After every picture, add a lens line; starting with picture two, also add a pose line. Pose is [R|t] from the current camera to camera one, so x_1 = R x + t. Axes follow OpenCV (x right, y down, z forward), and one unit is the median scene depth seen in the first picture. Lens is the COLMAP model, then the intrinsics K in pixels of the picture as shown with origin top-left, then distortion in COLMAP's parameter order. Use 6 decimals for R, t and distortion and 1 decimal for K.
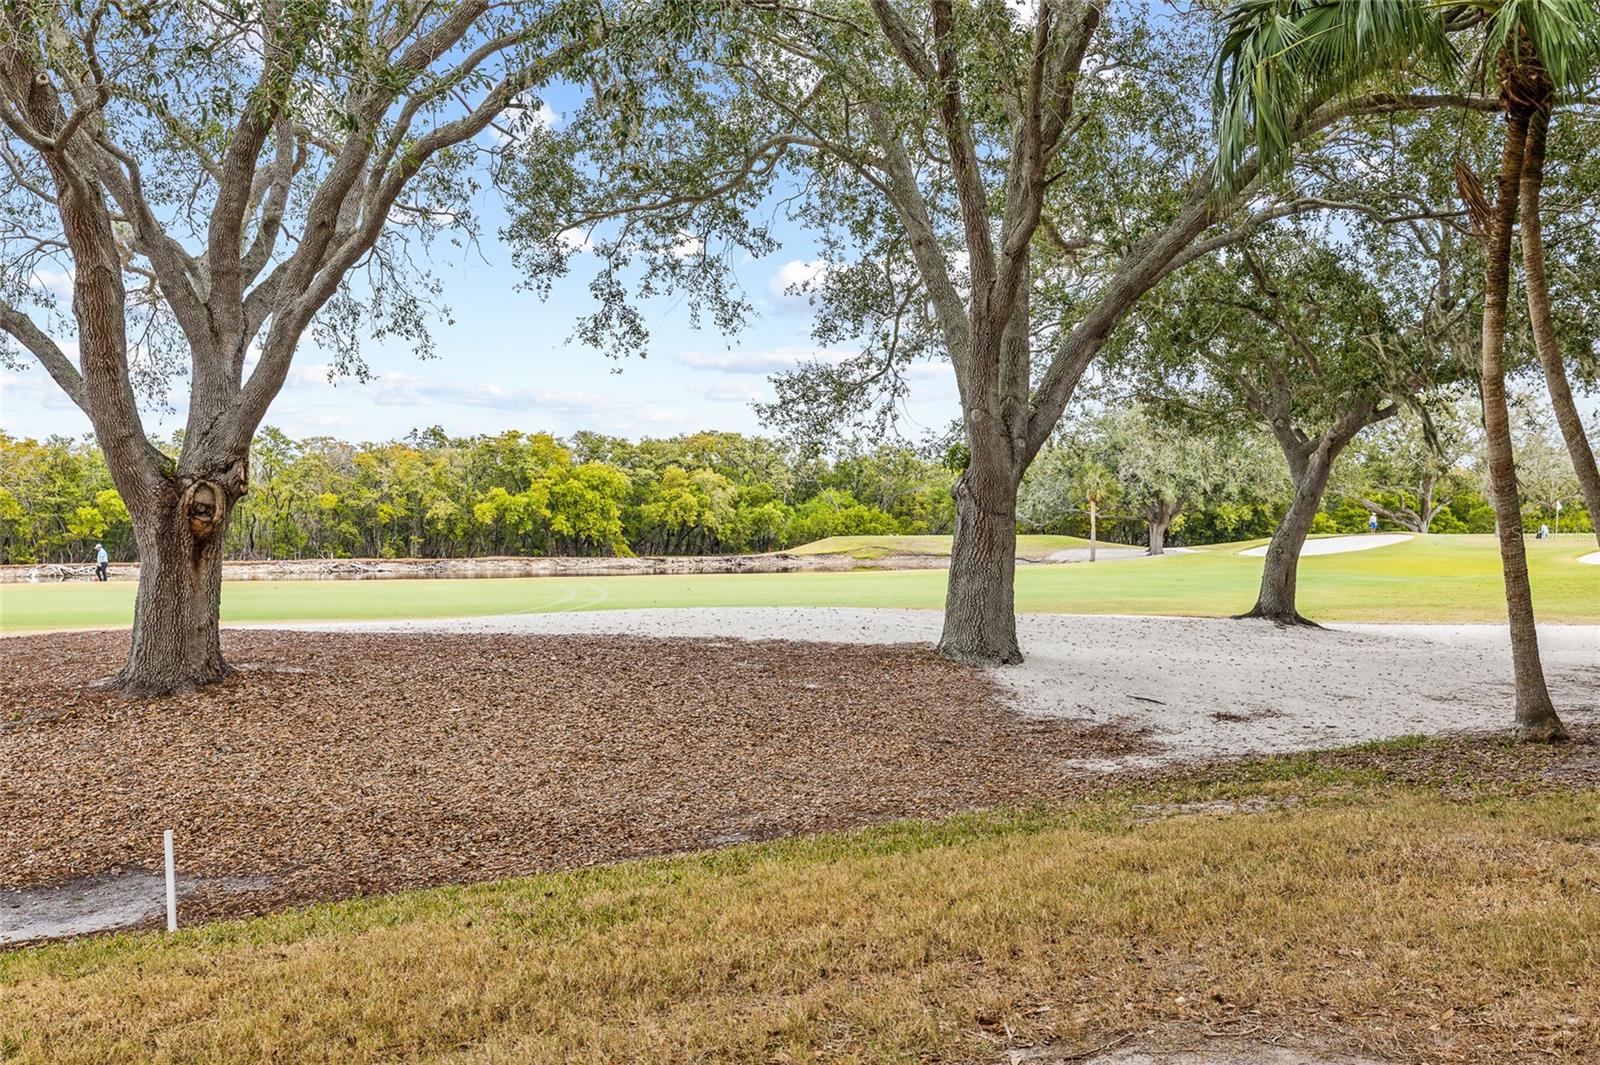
lens RADIAL K [[1544.4, 0, 801.4], [0, 1544.4, 525.6], [0, 0, 1]] dist [-0.001831, 0.000000]
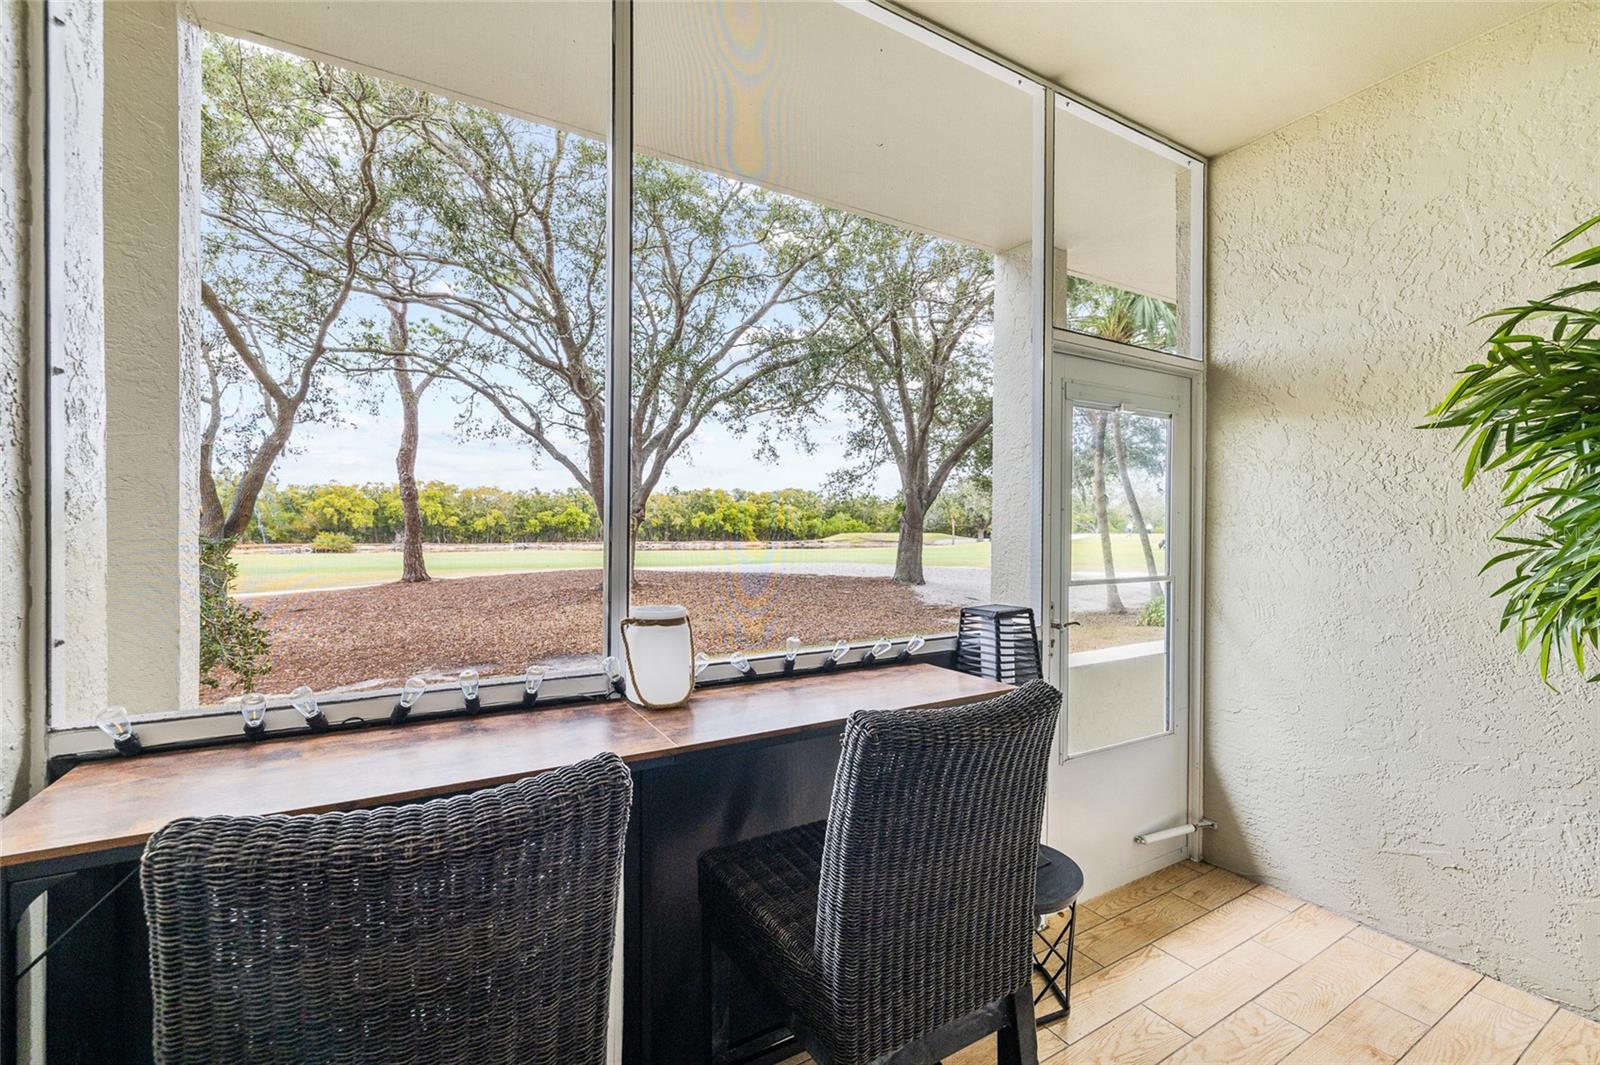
lens RADIAL K [[667.5, 0, 797.9], [0, 667.5, 528.9], [0, 0, 1]] dist [-0.001537, -0.000285]
pose [[0.999087, 0.005397, -0.042386, -0.019517], [-0.005329, 0.999984, 0.001713, -0.005183], [0.042395, -0.001485, 0.999100, -0.111270]]
